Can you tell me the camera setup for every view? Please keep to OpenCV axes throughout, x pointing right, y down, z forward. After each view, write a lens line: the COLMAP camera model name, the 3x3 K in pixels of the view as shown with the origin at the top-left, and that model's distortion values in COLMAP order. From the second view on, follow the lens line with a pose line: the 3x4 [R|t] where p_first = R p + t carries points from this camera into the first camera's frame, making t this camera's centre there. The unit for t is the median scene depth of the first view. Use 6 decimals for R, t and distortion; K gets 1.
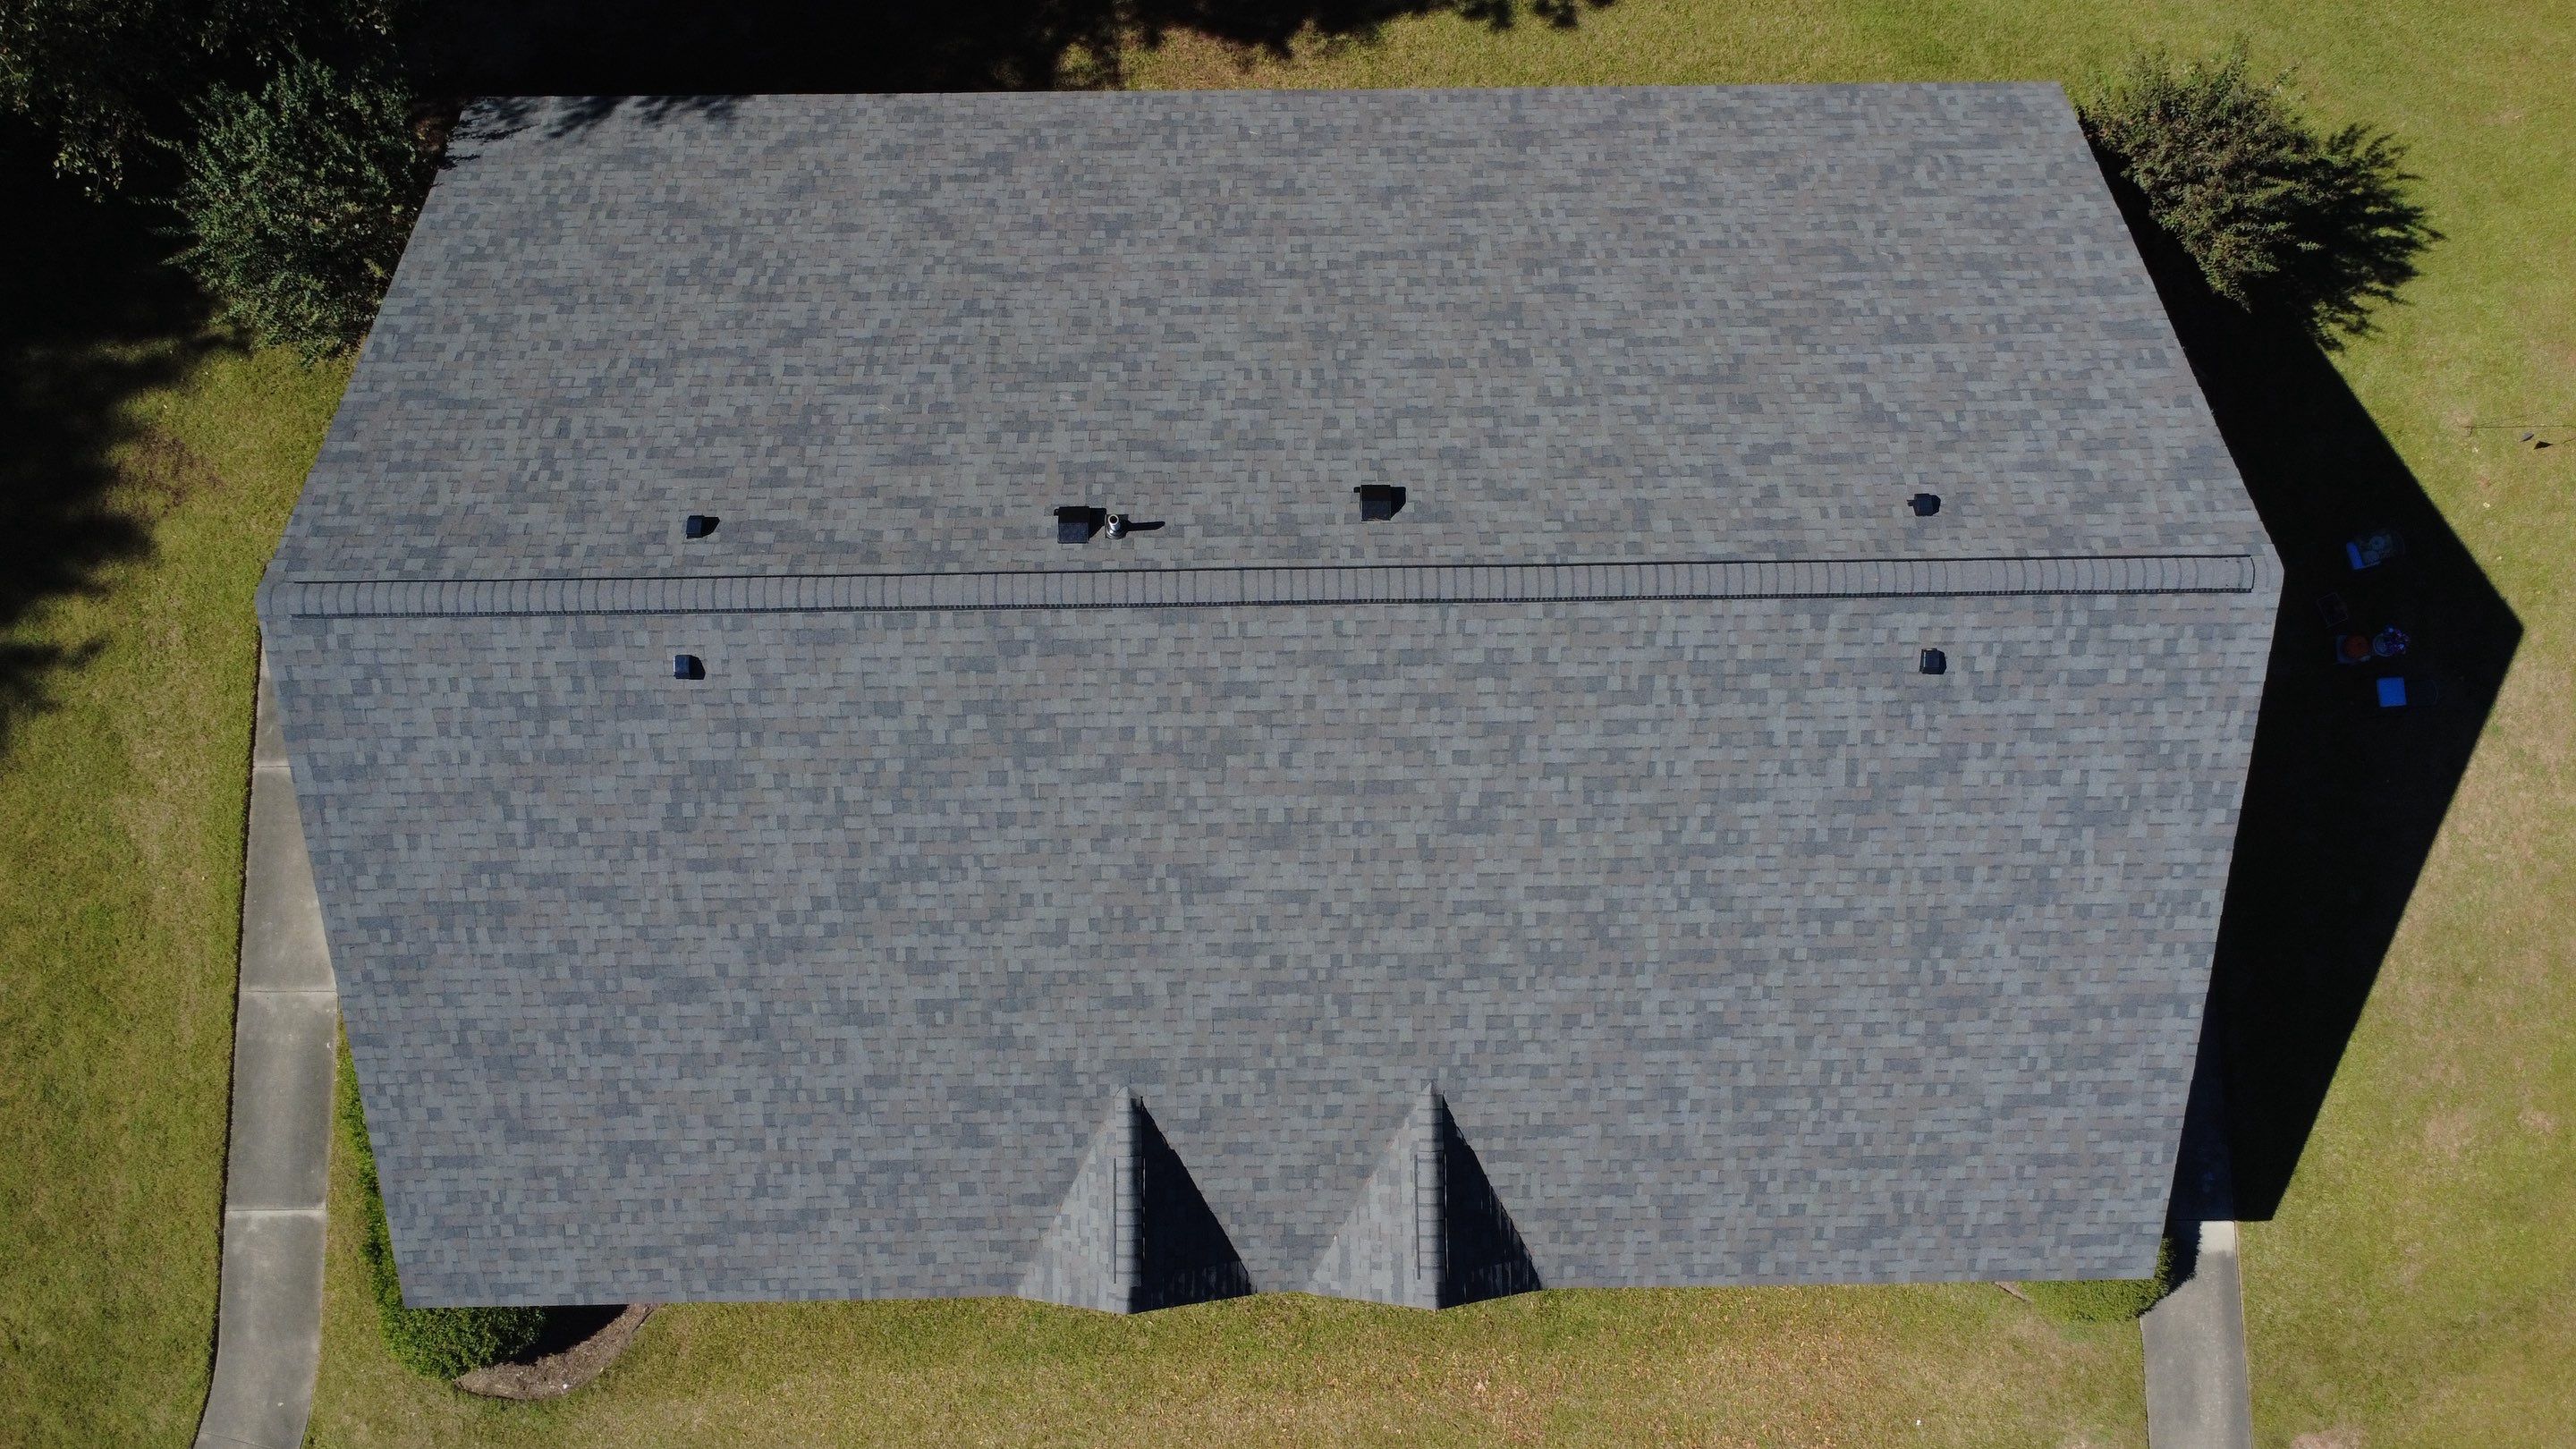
lens RADIAL K [[1931.0, 0, 1283.8], [0, 1931.0, 728.0], [0, 0, 1]] dist [0.008105, 0.000093]
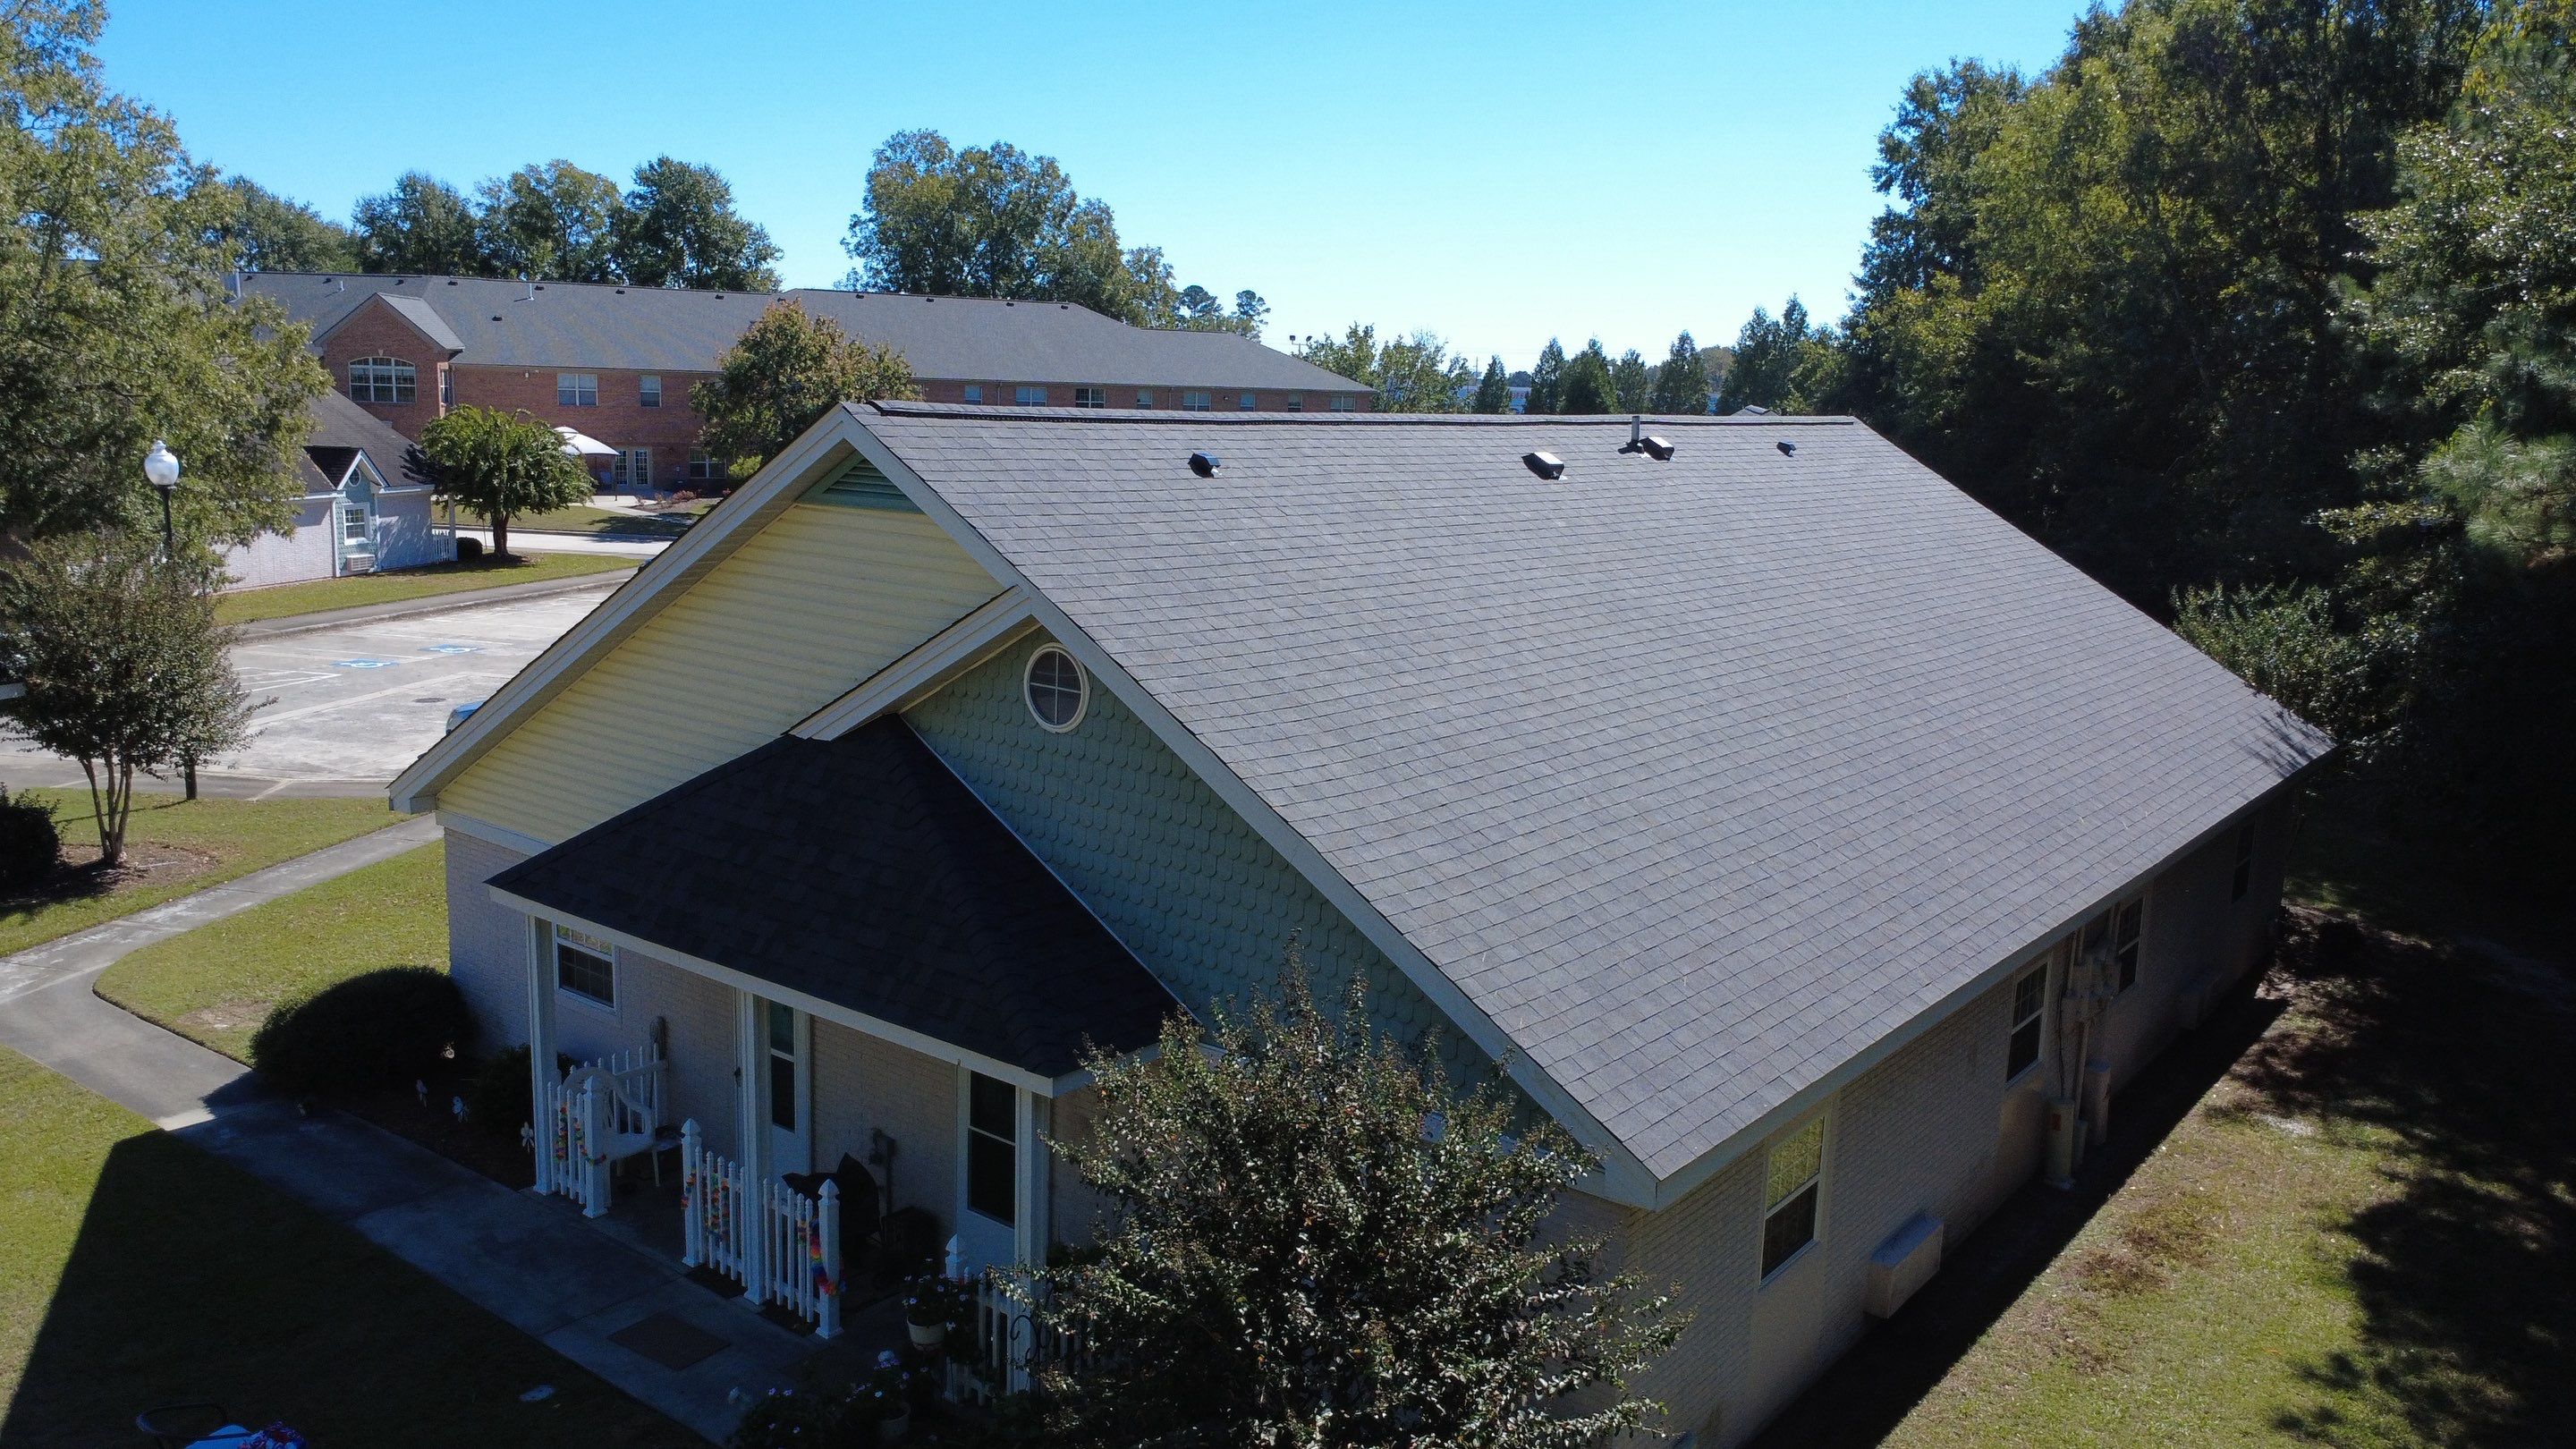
lens RADIAL K [[1931.0, 0, 1291.7], [0, 1931.0, 712.1], [0, 0, 1]] dist [0.008105, 0.000093]
pose [[-0.624784, 0.110842, -0.772890, 0.915662], [-0.776533, 0.015107, 0.629895, -0.638400], [0.081495, 0.993723, 0.076634, 0.971435]]
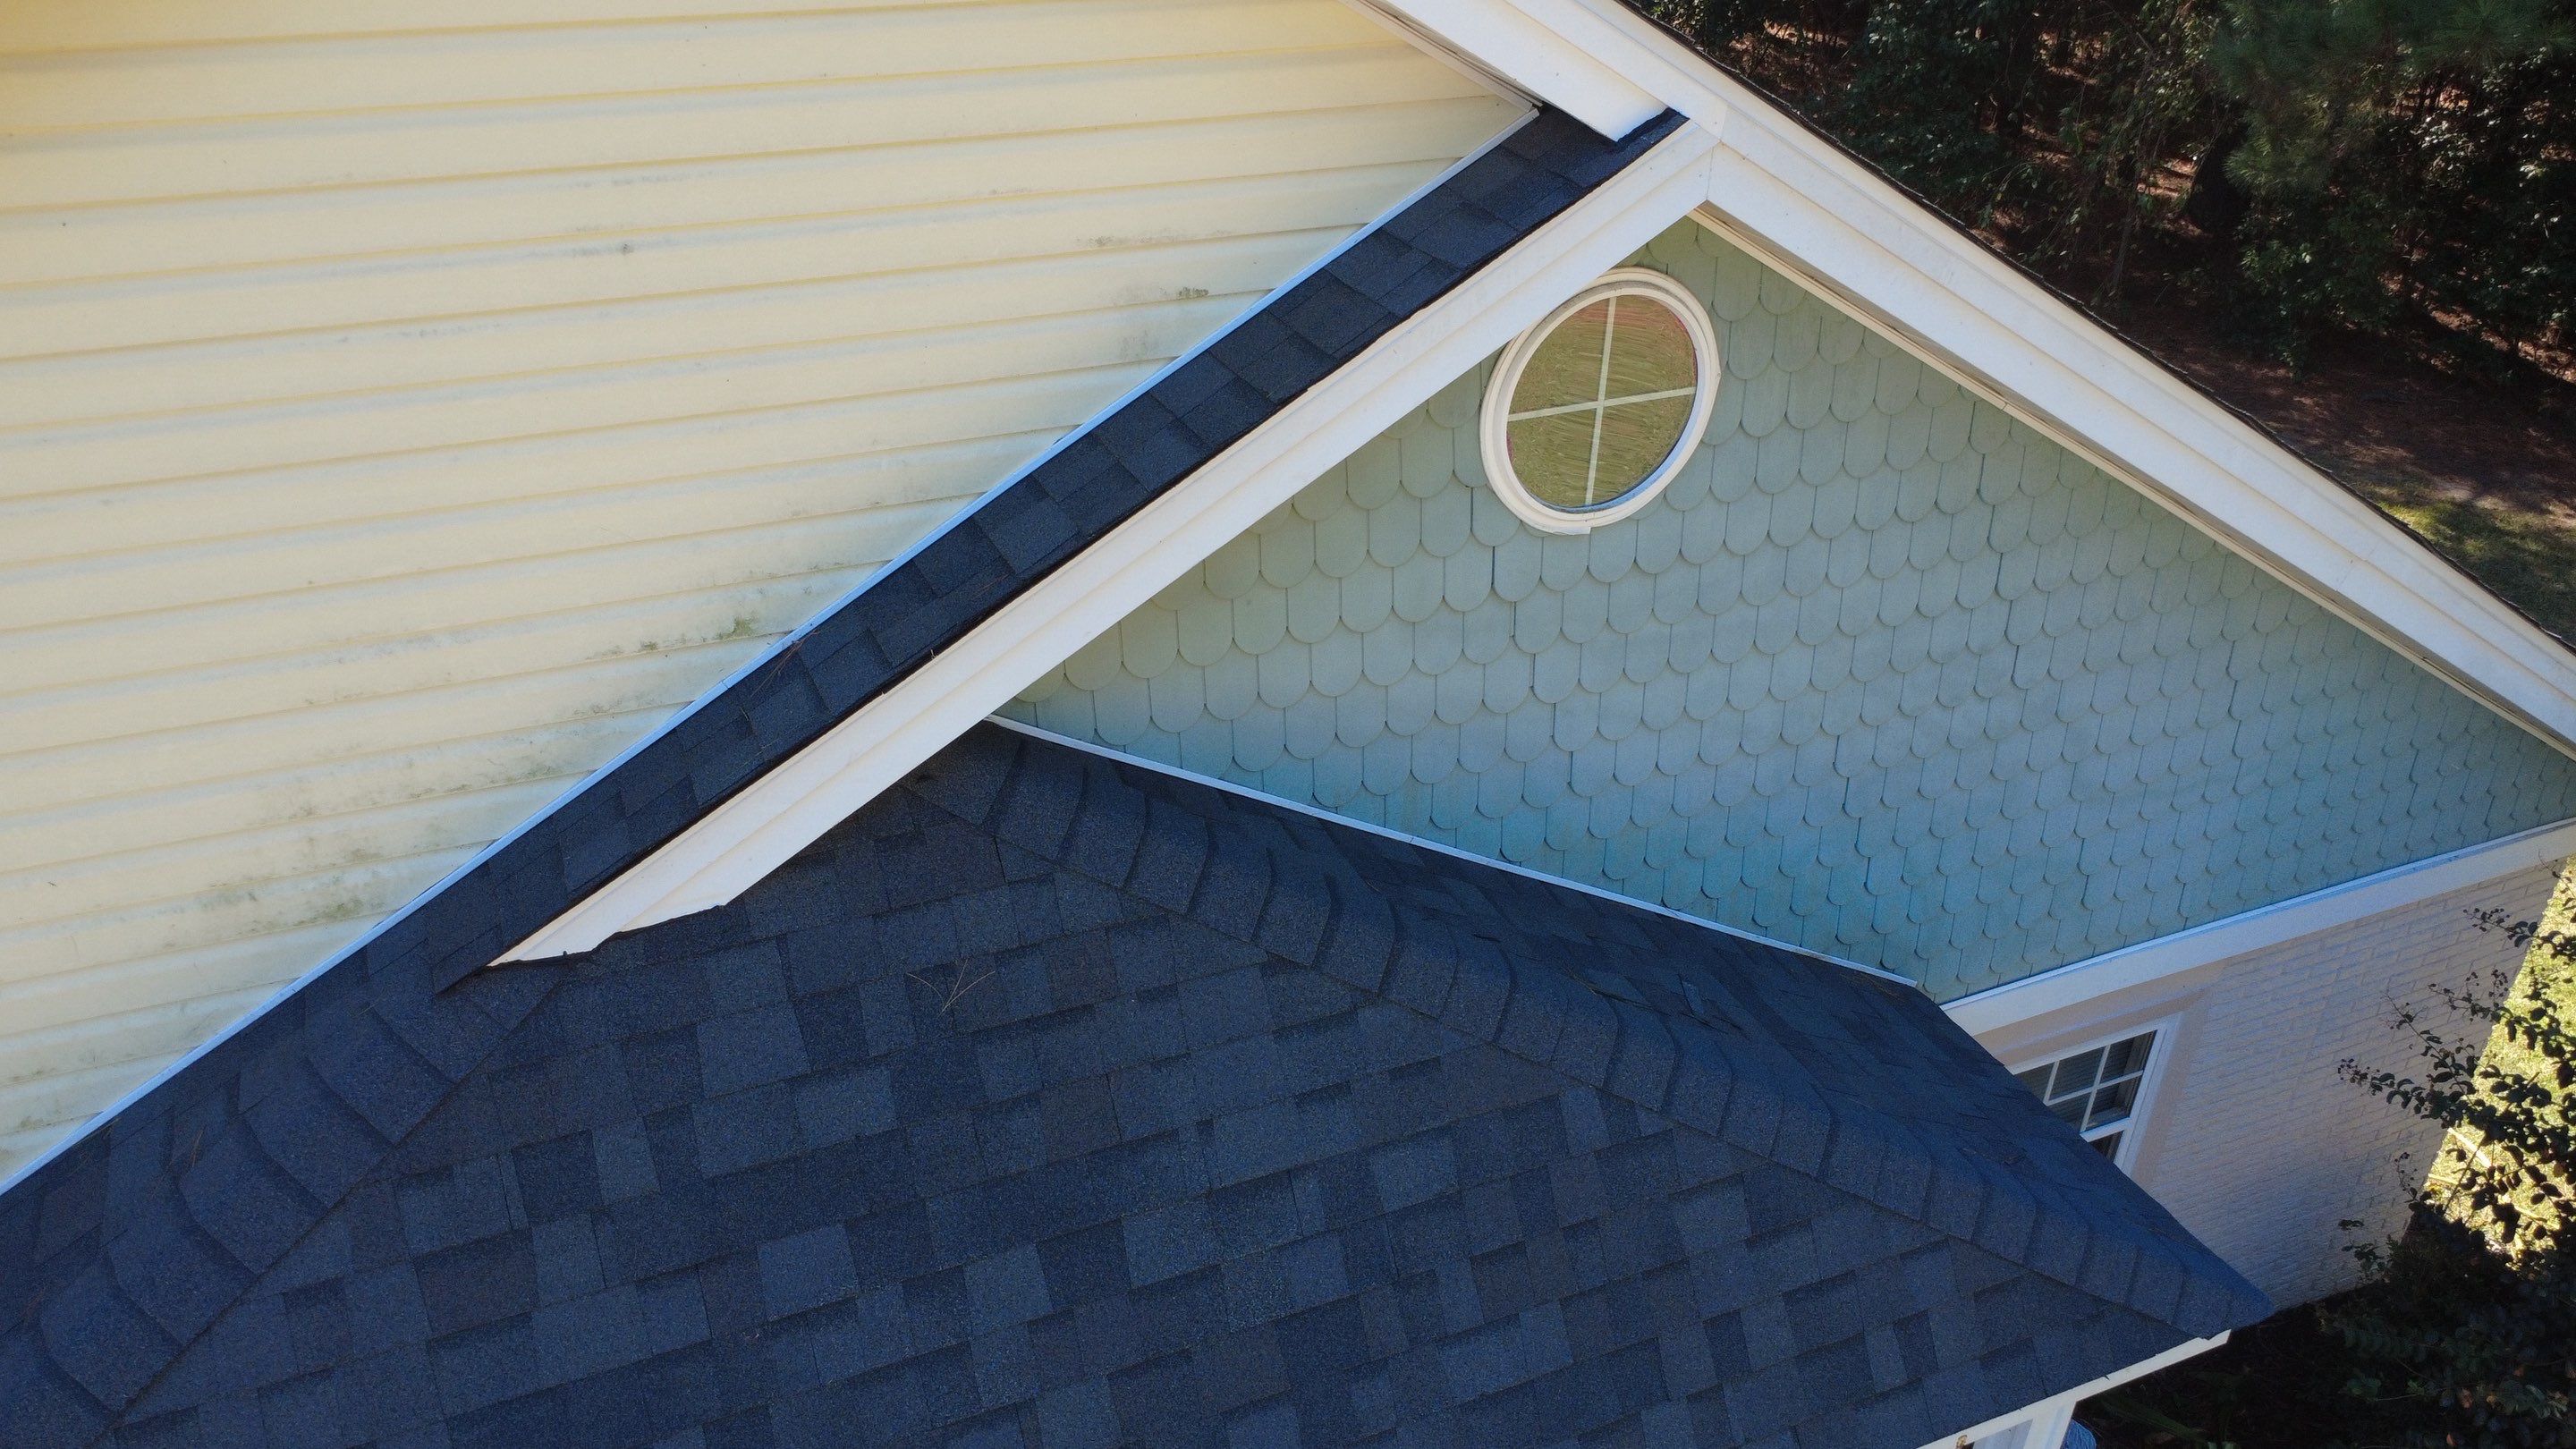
lens RADIAL K [[1931.0, 0, 1288.1], [0, 1931.0, 733.5], [0, 0, 1]] dist [0.008105, 0.000093]
pose [[0.383744, 0.489027, -0.783322, 0.623633], [-0.915764, 0.310674, -0.254673, -0.052423], [0.118815, 0.815067, 0.567052, 0.910105]]
